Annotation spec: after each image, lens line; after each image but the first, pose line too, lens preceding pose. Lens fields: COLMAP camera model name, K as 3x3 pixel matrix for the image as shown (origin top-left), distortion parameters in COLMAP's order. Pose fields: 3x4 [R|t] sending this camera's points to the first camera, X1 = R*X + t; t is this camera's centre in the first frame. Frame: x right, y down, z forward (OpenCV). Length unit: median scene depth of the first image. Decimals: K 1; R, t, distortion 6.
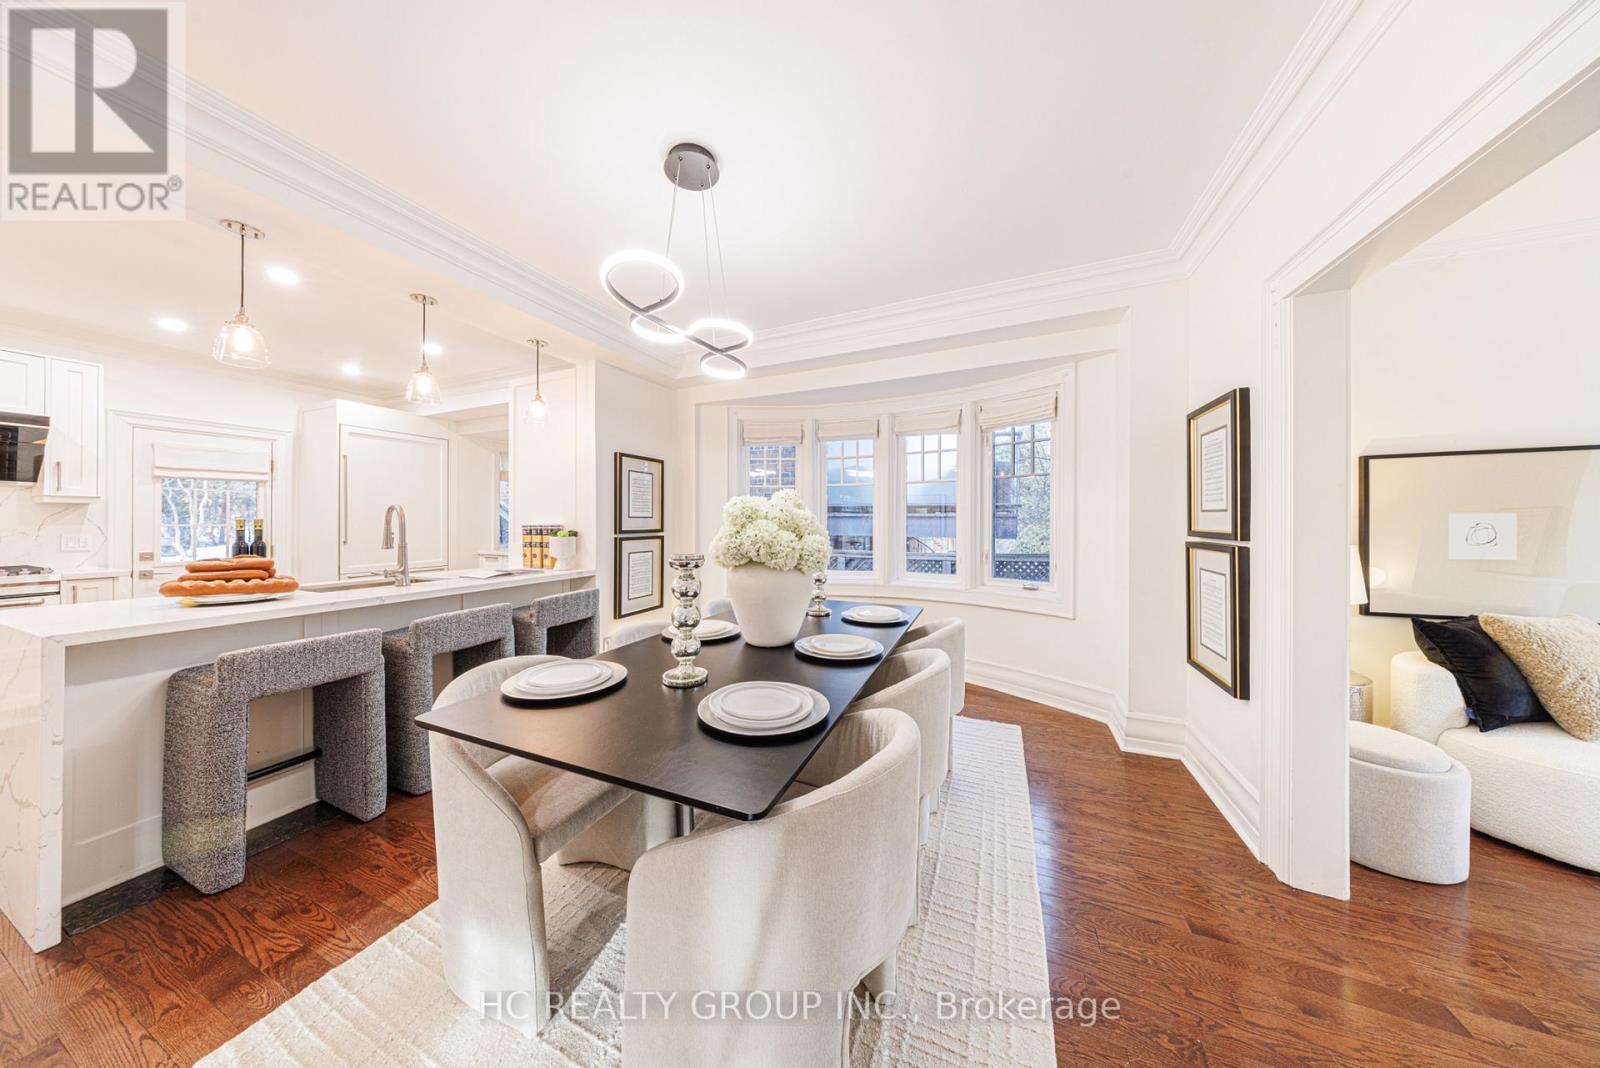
lens RADIAL K [[470.1, 0, 792.1], [0, 470.1, 520.0], [0, 0, 1]] dist [-0.003588, -0.000374]
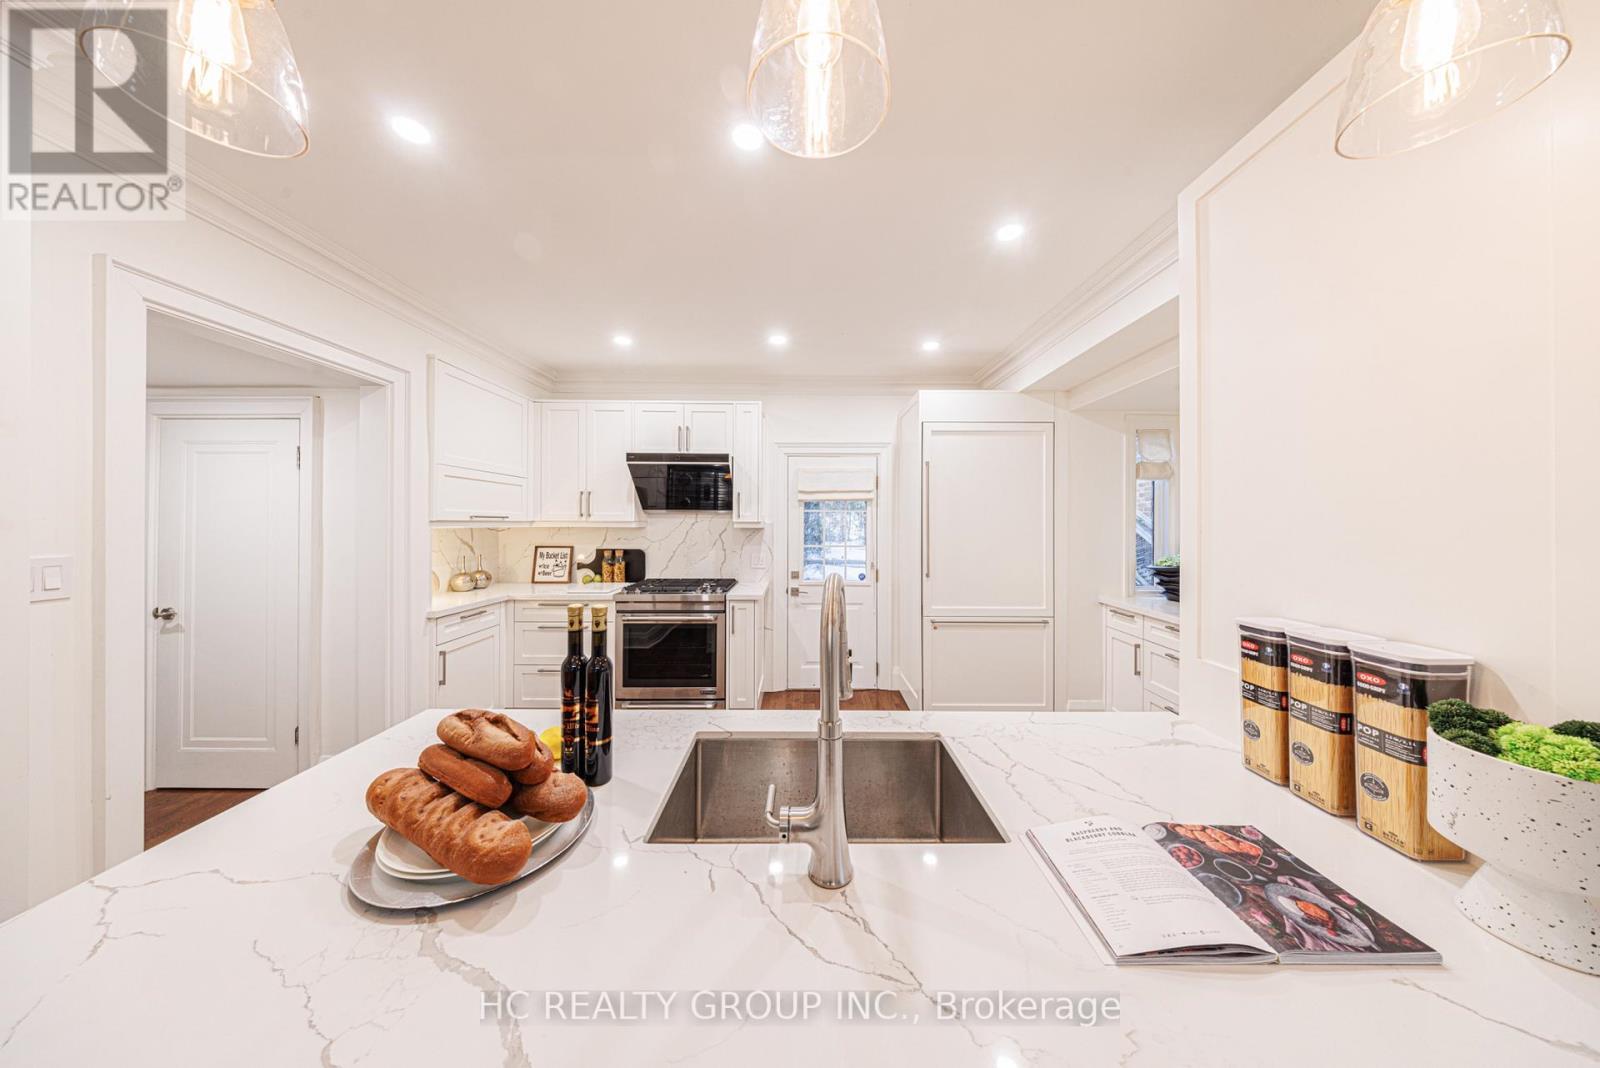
lens RADIAL K [[470.1, 0, 802.4], [0, 470.1, 521.8], [0, 0, 1]] dist [-0.003588, -0.000374]
pose [[0.402729, 0.006233, -0.915298, -0.420161], [-0.005287, 0.999976, 0.004483, -0.054030], [0.915304, 0.003033, 0.402752, 0.632127]]
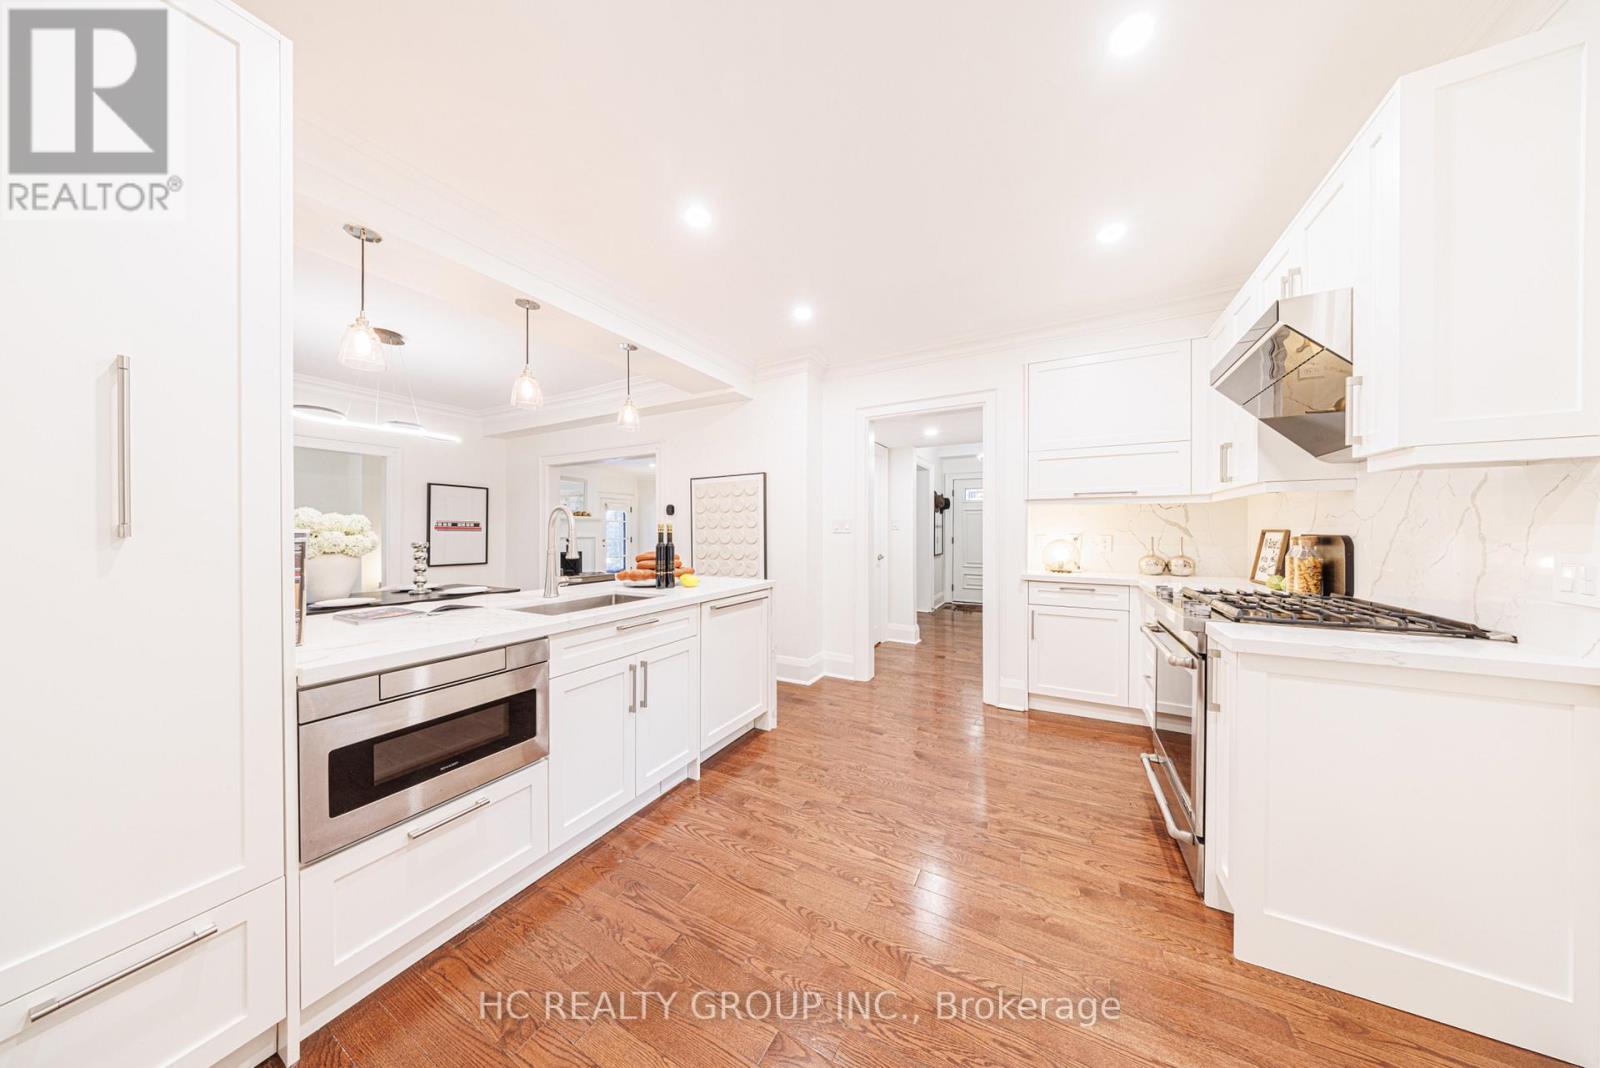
lens RADIAL K [[470.1, 0, 802.5], [0, 470.1, 532.4], [0, 0, 1]] dist [-0.003588, -0.000374]
pose [[-0.996540, 0.005735, 0.082914, -1.014052], [0.005767, 0.999983, 0.000151, 0.012002], [-0.082912, 0.000629, -0.996557, 1.347525]]
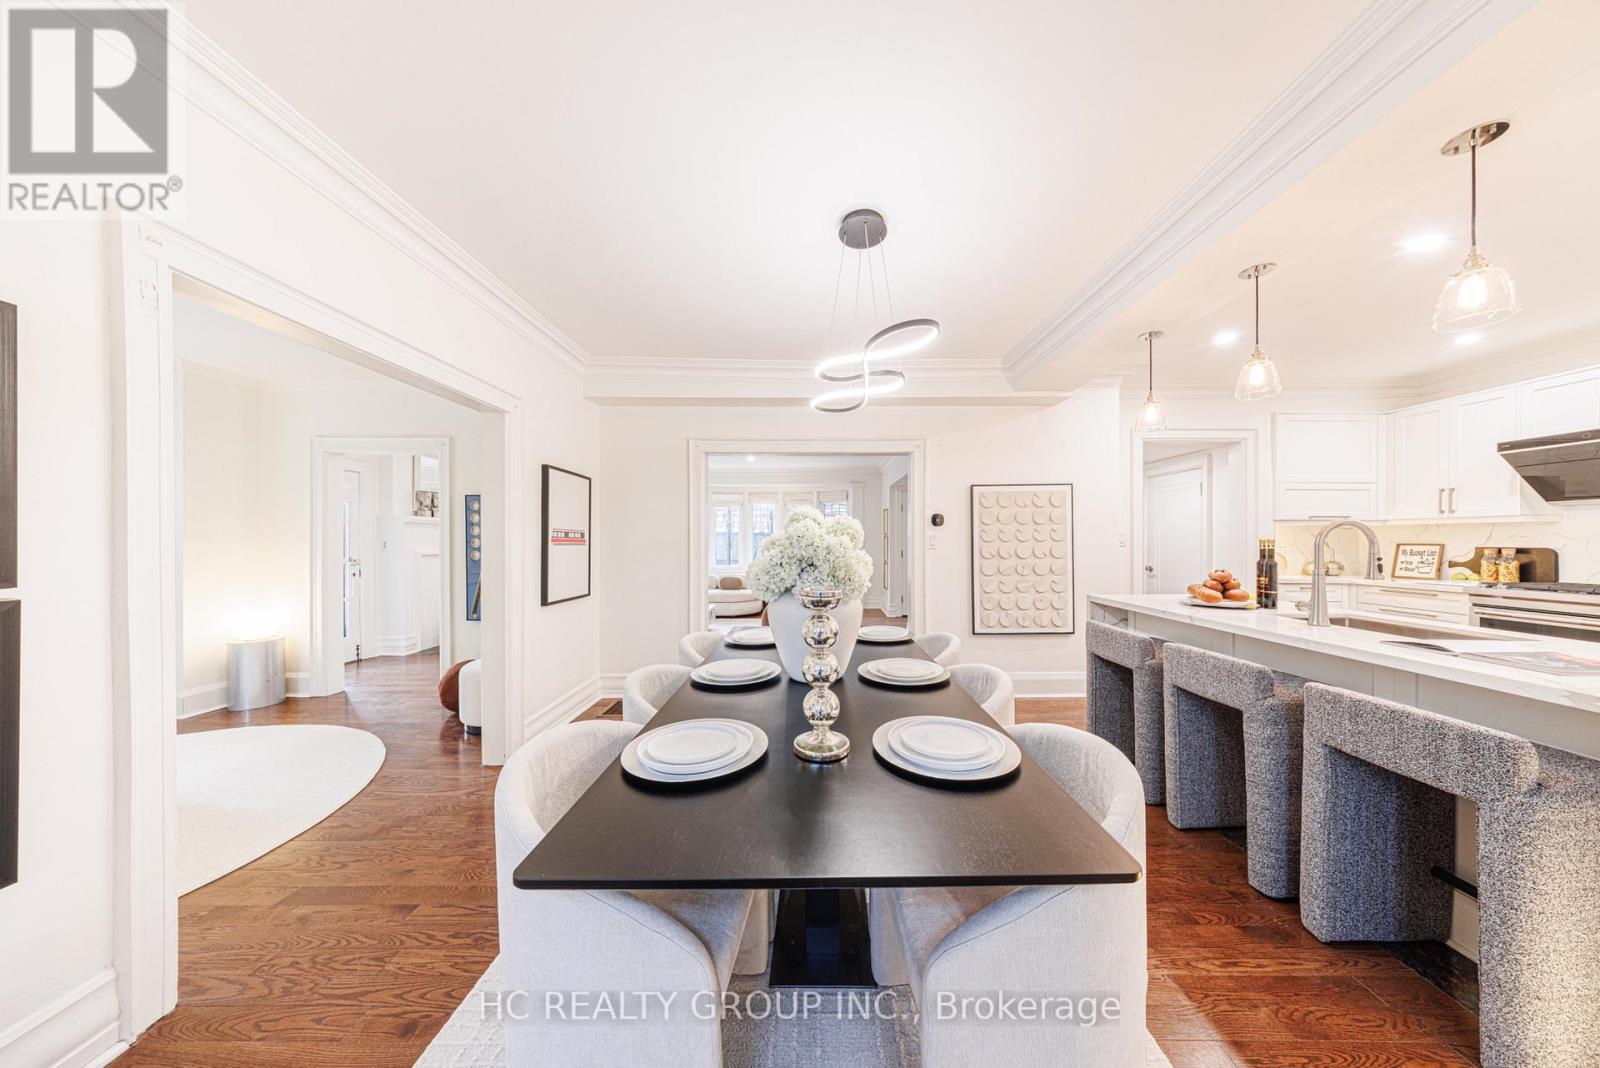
lens RADIAL K [[470.1, 0, 822.1], [0, 470.1, 541.9], [0, 0, 1]] dist [-0.003588, -0.000374]
pose [[-0.908632, 0.007888, -0.417523, 0.163466], [0.006593, 0.999968, 0.004542, -0.006783], [0.417545, 0.001375, -0.908655, 0.982975]]
